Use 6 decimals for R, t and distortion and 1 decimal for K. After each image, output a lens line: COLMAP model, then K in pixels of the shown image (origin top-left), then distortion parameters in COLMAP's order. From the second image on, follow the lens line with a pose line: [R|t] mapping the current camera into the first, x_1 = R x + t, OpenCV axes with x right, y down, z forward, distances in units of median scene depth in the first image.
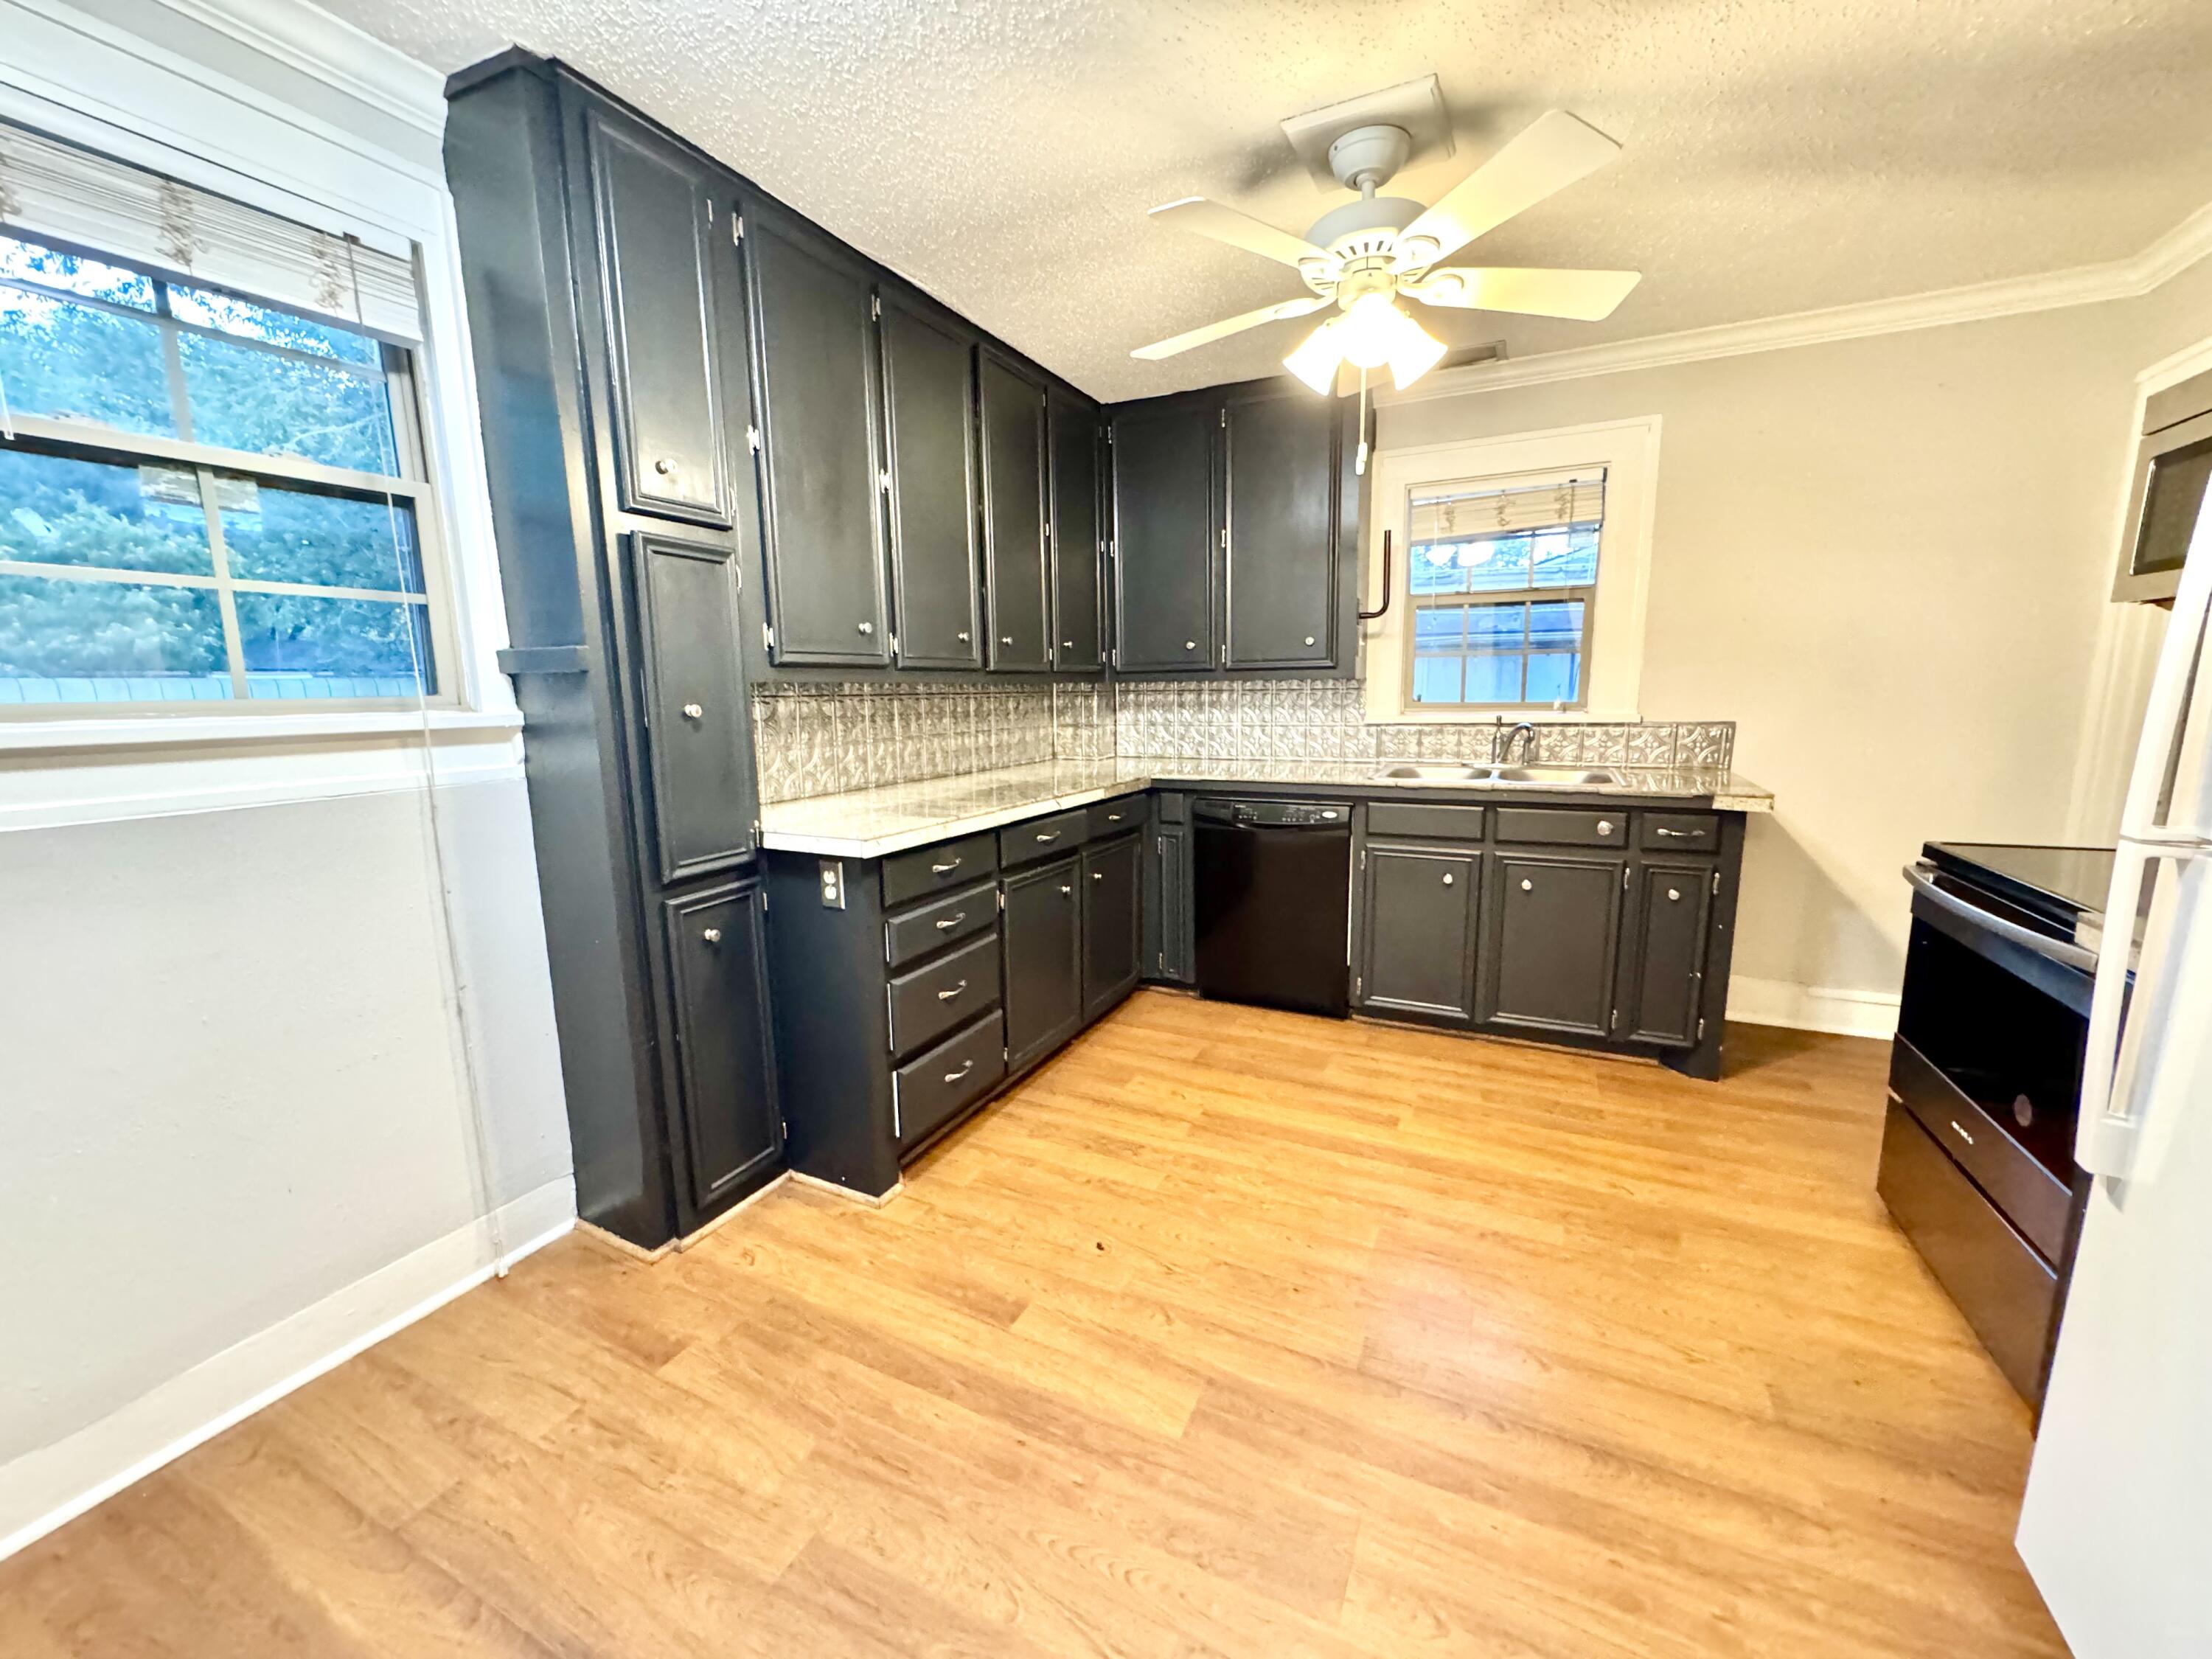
lens RADIAL K [[880.8, 0, 1109.1], [0, 880.8, 827.4], [0, 0, 1]] dist [-0.002847, -0.000243]
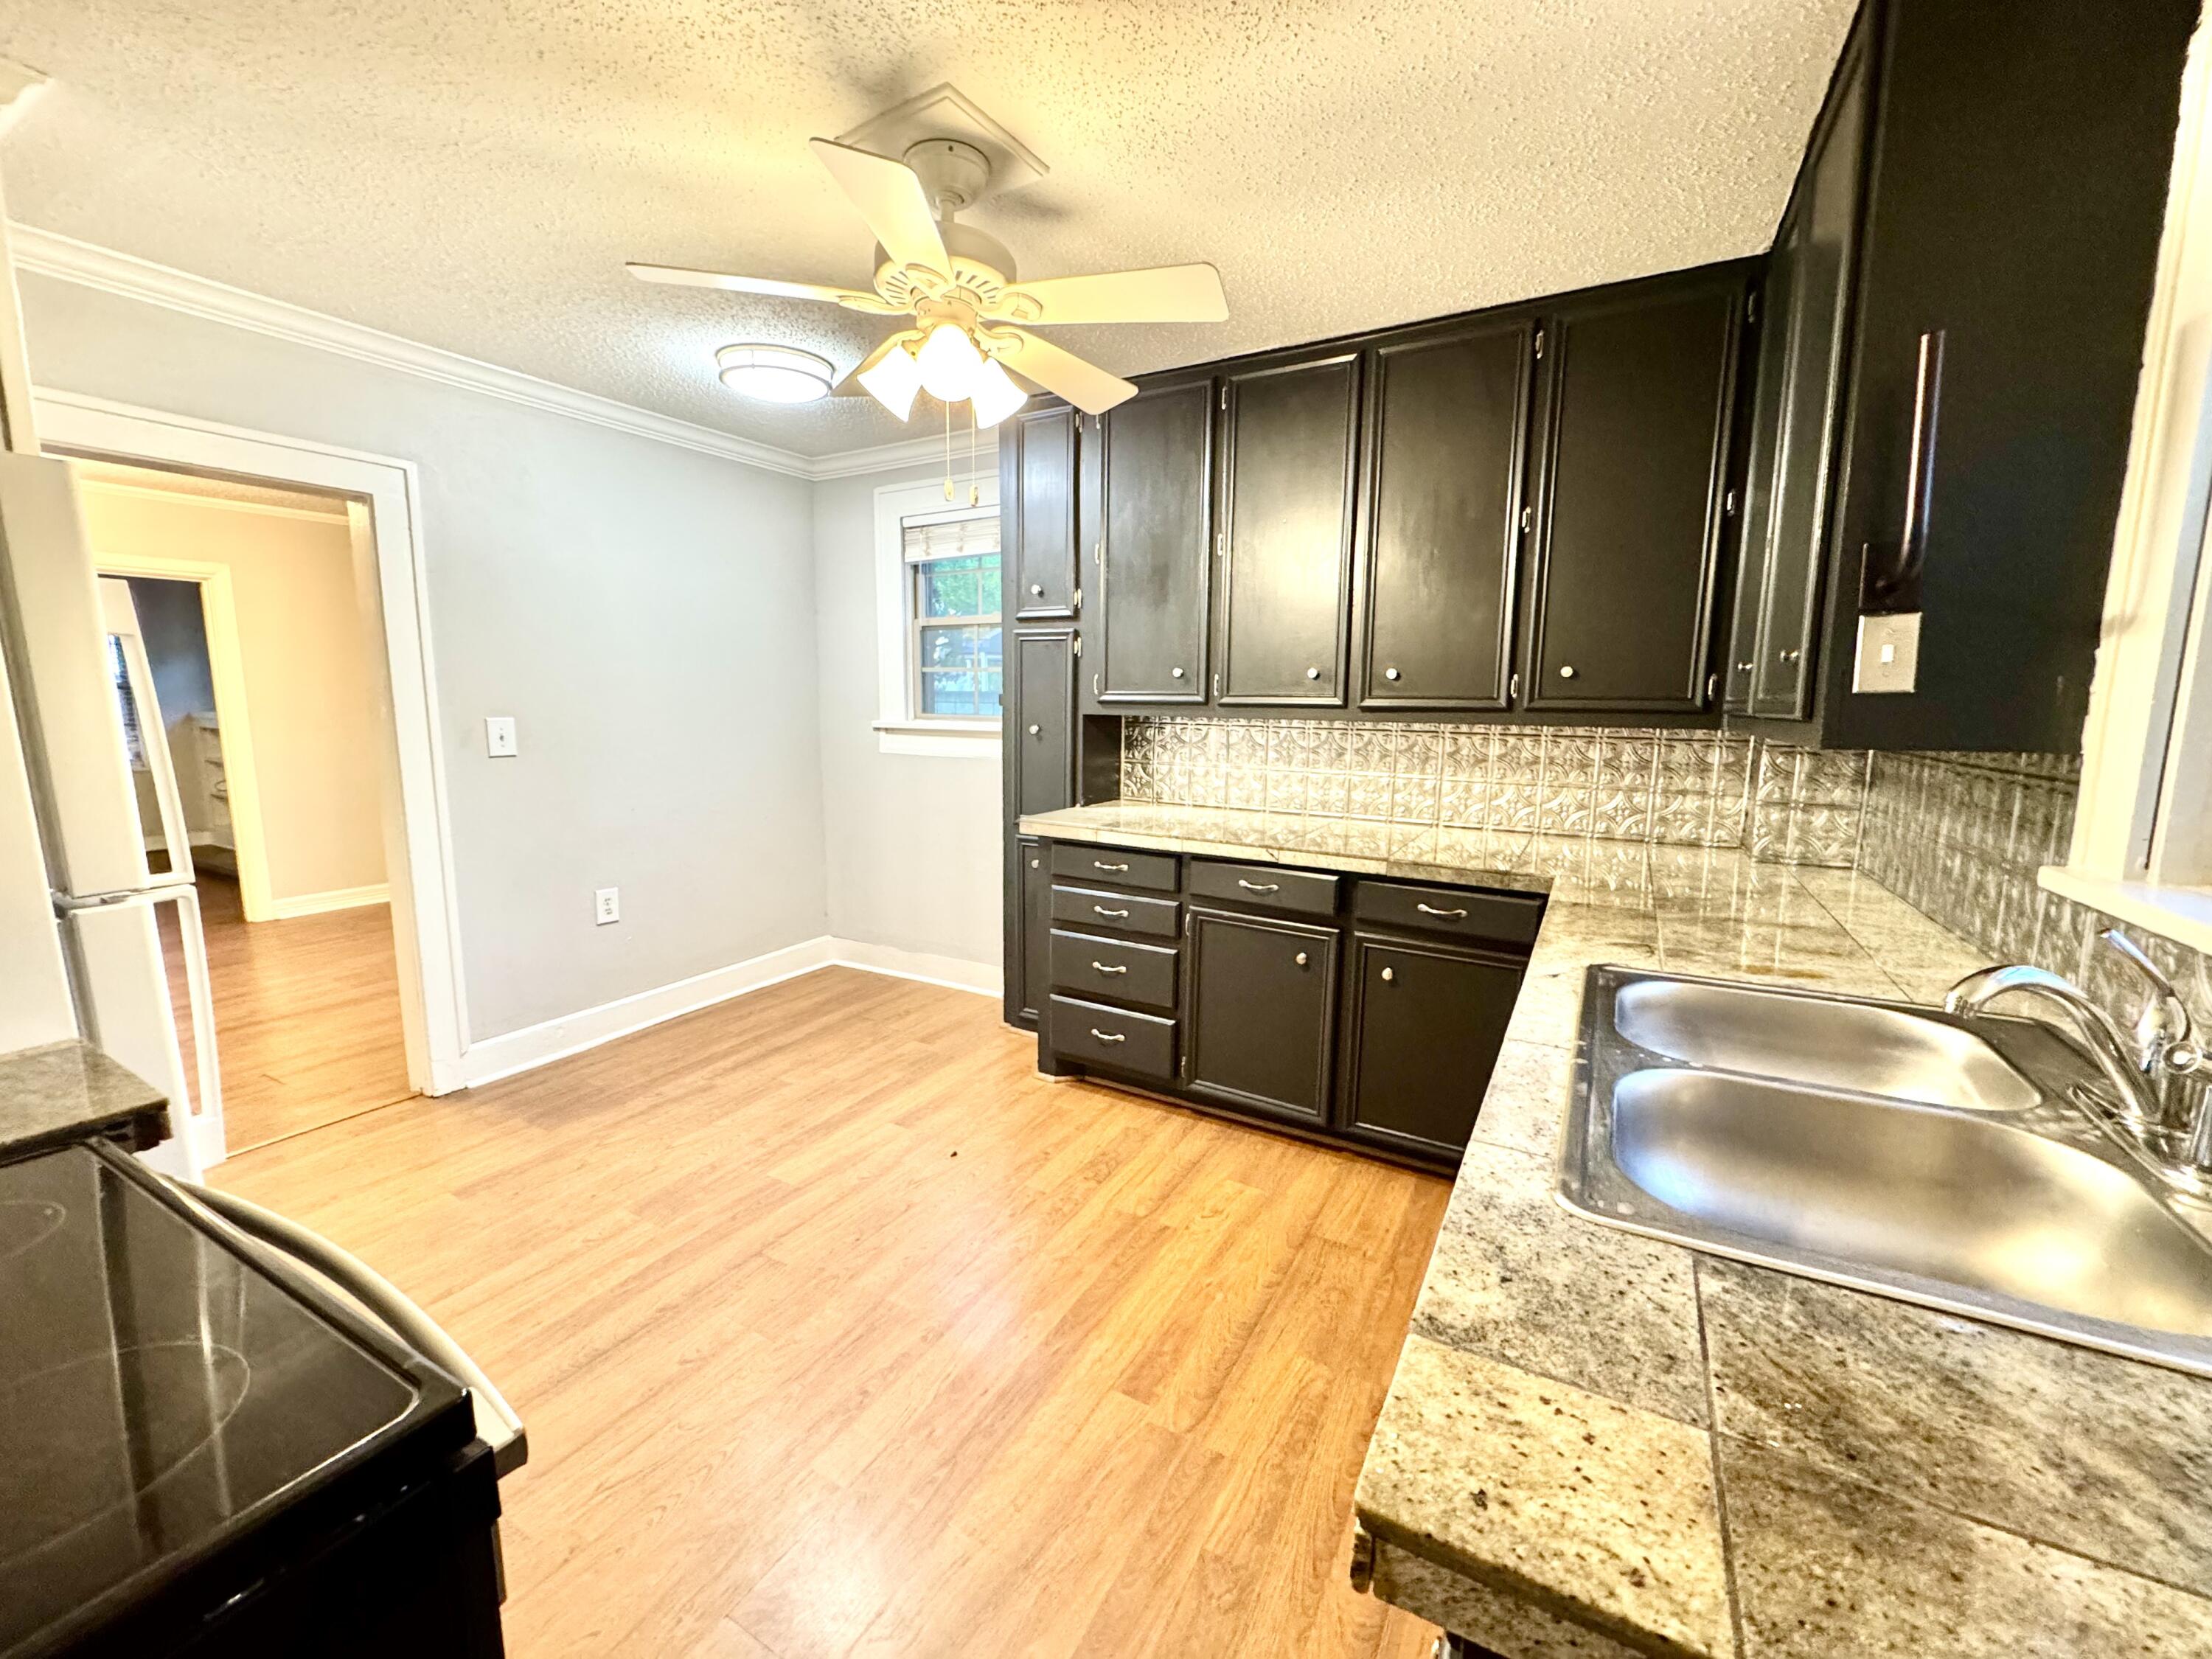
lens RADIAL K [[880.8, 0, 1099.9], [0, 880.8, 824.6], [0, 0, 1]] dist [-0.002847, -0.000243]
pose [[-0.077641, 0.155101, -0.984843, 1.348508], [-0.166157, 0.971996, 0.166177, -0.283902], [0.983038, 0.176541, -0.049696, 1.364475]]
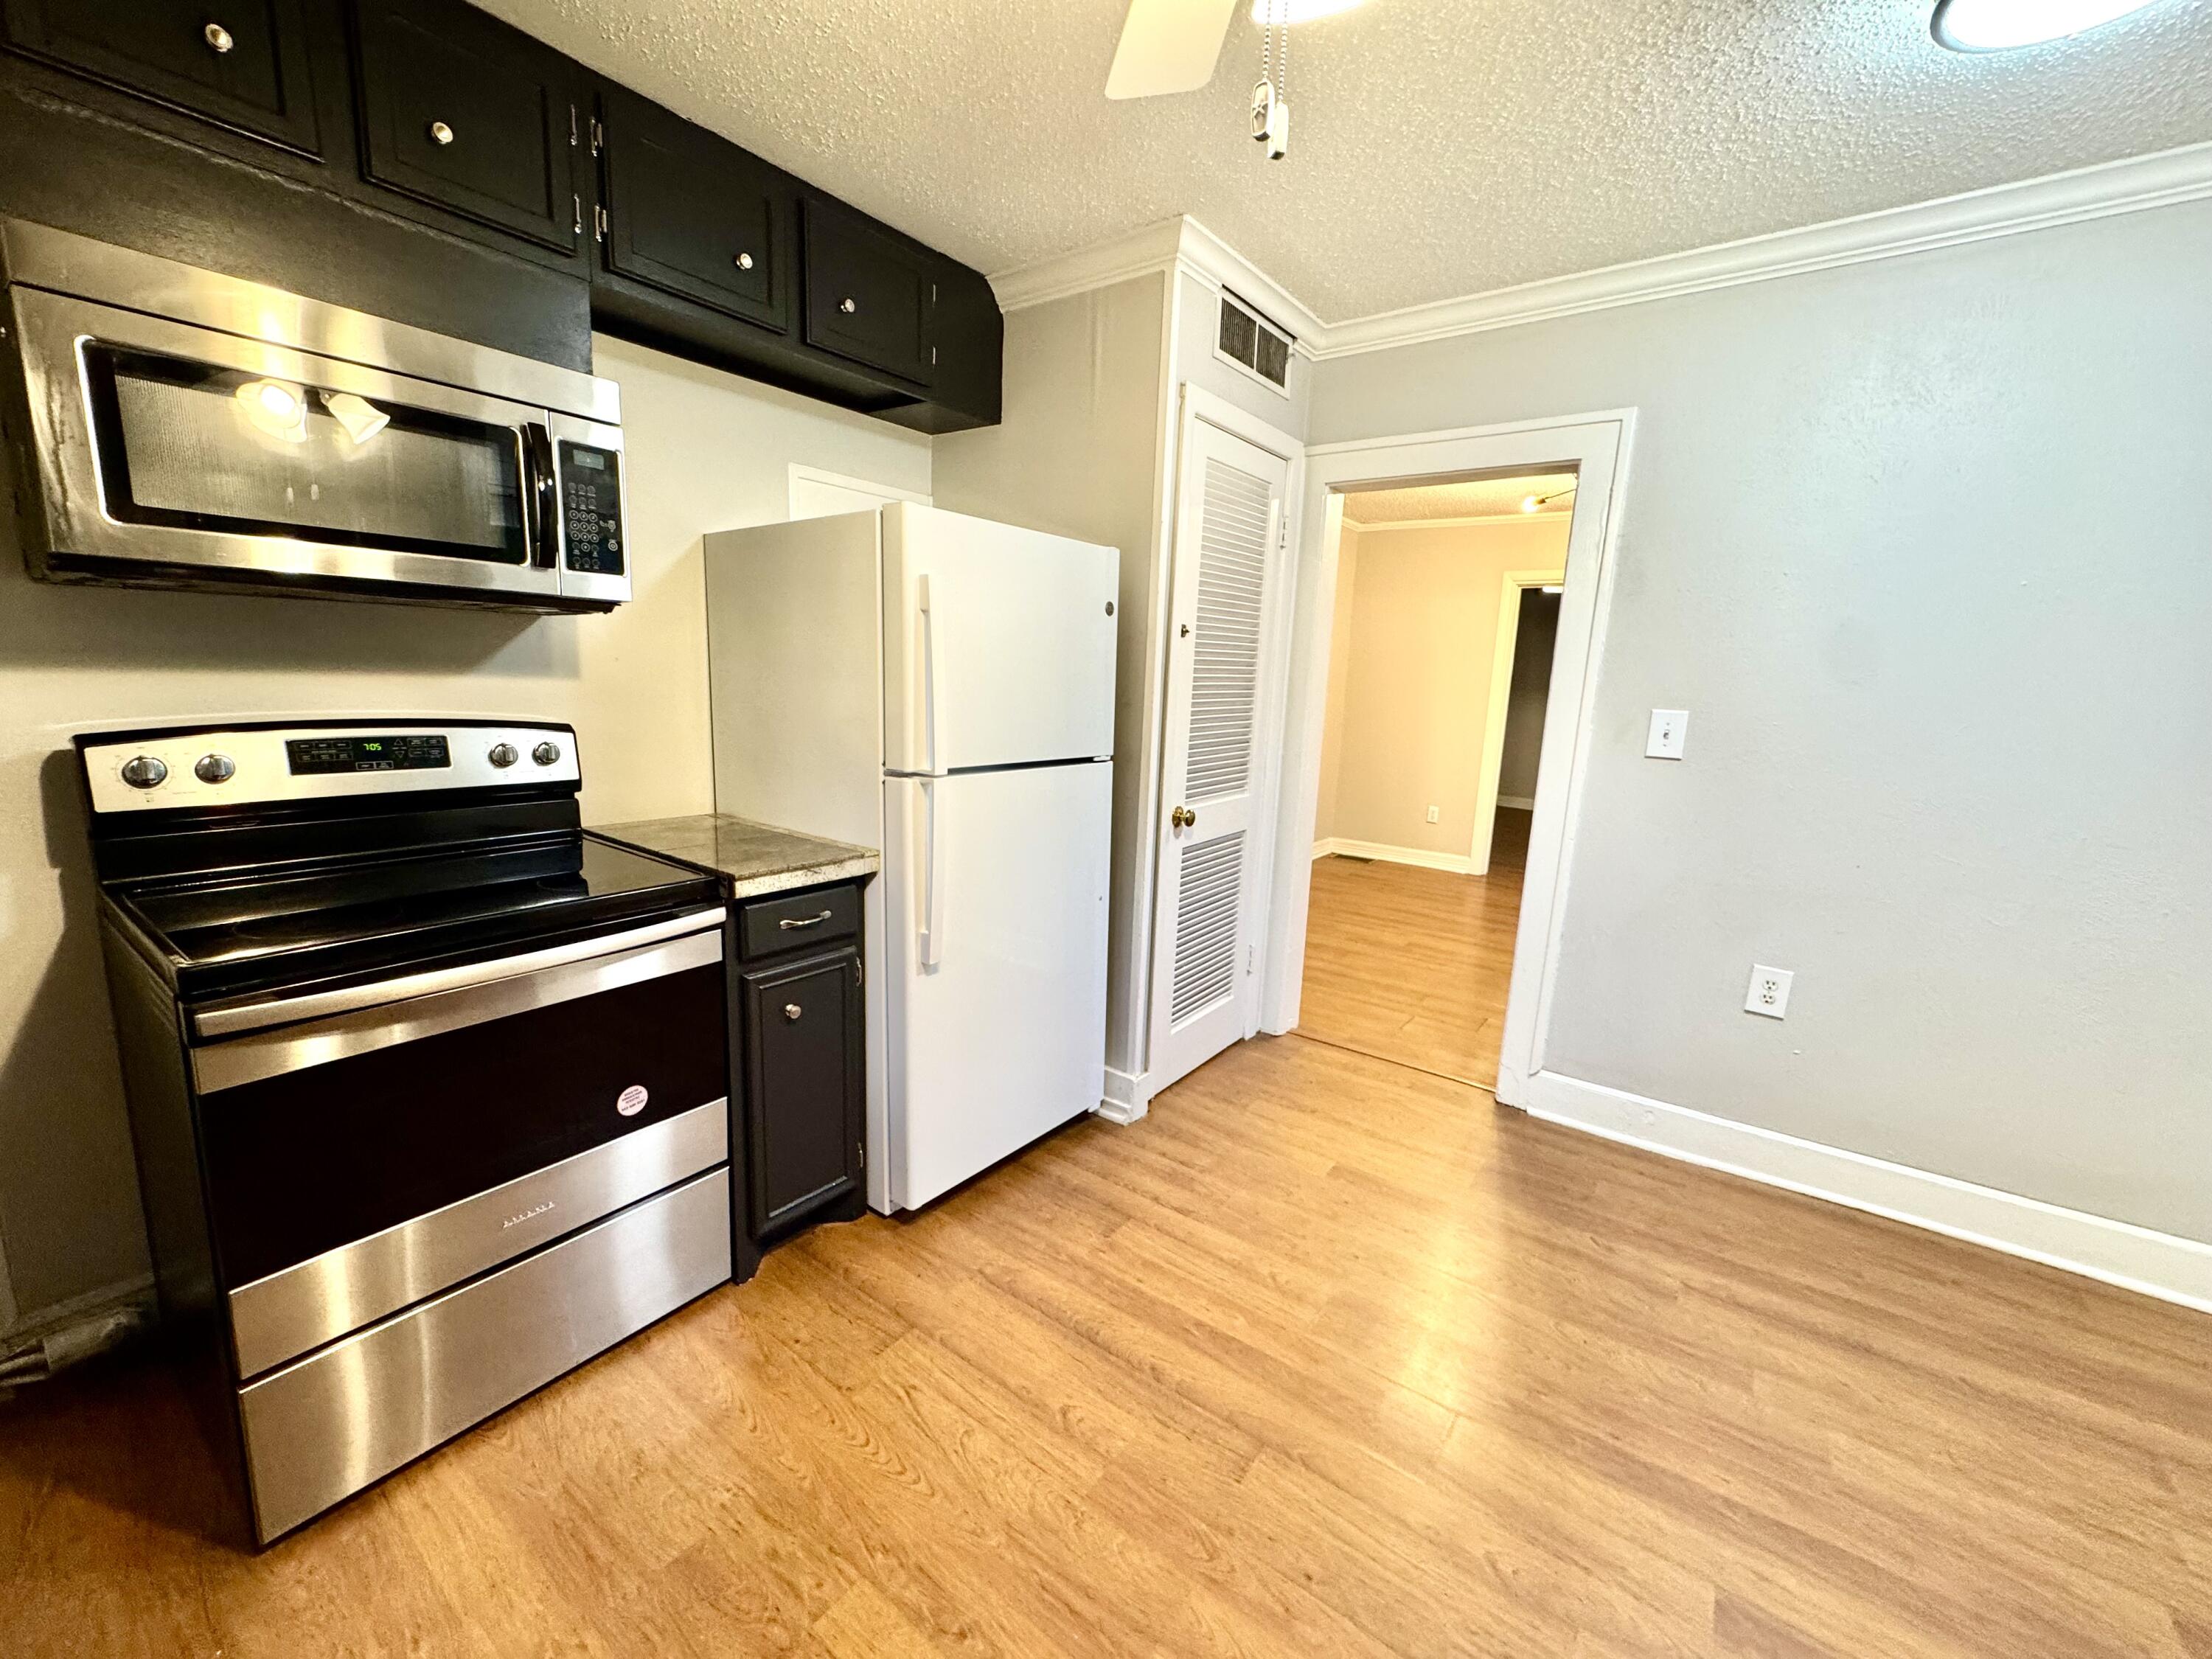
lens RADIAL K [[880.8, 0, 1112.5], [0, 880.8, 831.6], [0, 0, 1]] dist [-0.002847, -0.000243]
pose [[-0.981767, -0.056452, 0.181512, 0.289864], [0.006588, 0.944206, 0.329289, -0.282434], [-0.189974, 0.324481, -0.926619, 1.582753]]
